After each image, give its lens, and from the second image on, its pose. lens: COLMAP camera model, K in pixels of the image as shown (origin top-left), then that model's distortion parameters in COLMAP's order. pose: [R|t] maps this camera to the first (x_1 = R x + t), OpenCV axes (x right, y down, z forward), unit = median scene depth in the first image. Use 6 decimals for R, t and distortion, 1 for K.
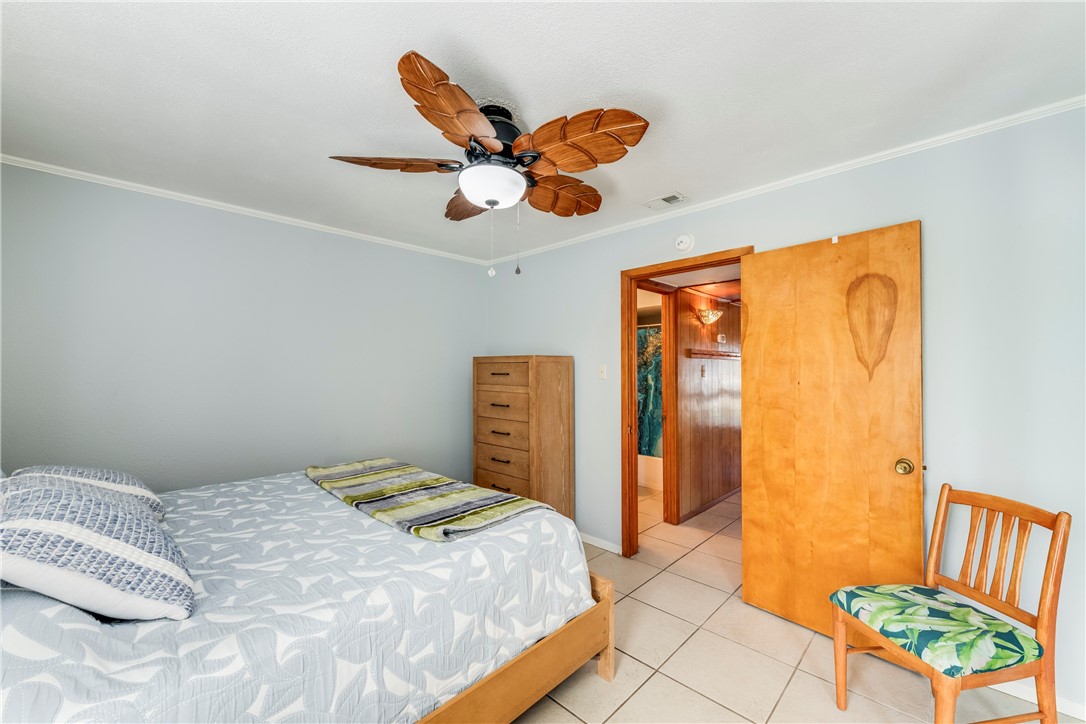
lens RADIAL K [[429.4, 0, 546.7], [0, 429.4, 362.8], [0, 0, 1]] dist [0.003418, -0.000402]
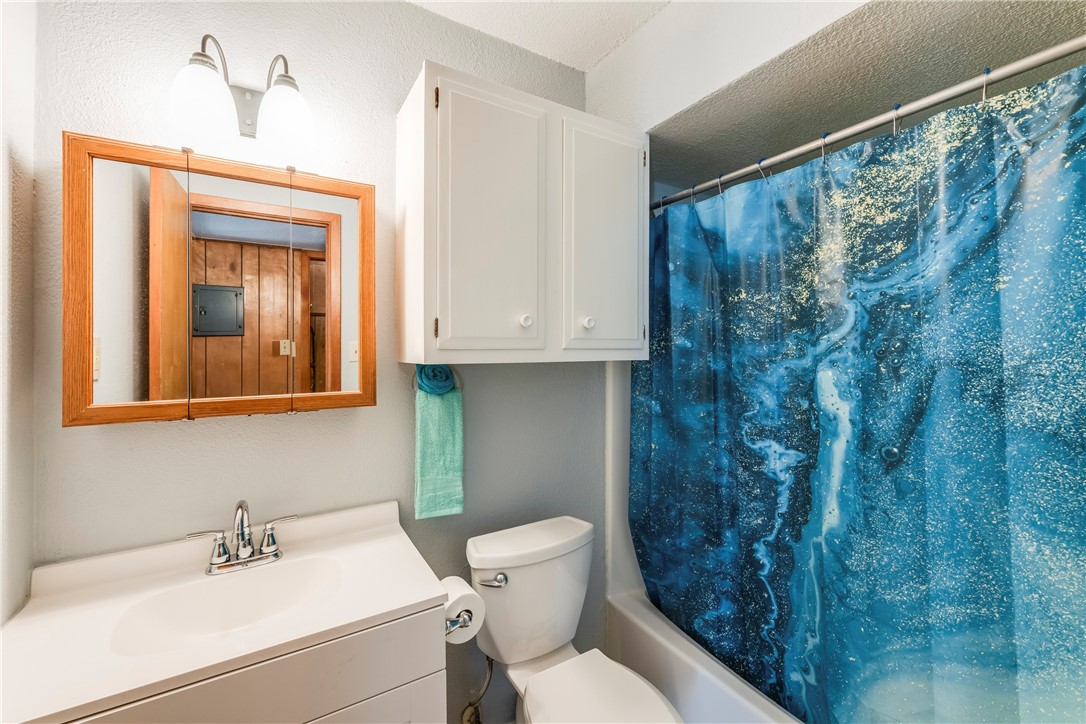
lens RADIAL K [[429.4, 0, 544.1], [0, 429.4, 356.3], [0, 0, 1]] dist [0.003418, -0.000402]
pose [[0.952631, -0.000787, -0.304127, 0.169095], [0.005764, 0.999864, 0.015468, 0.017369], [0.304074, -0.016488, 0.952506, 0.748805]]
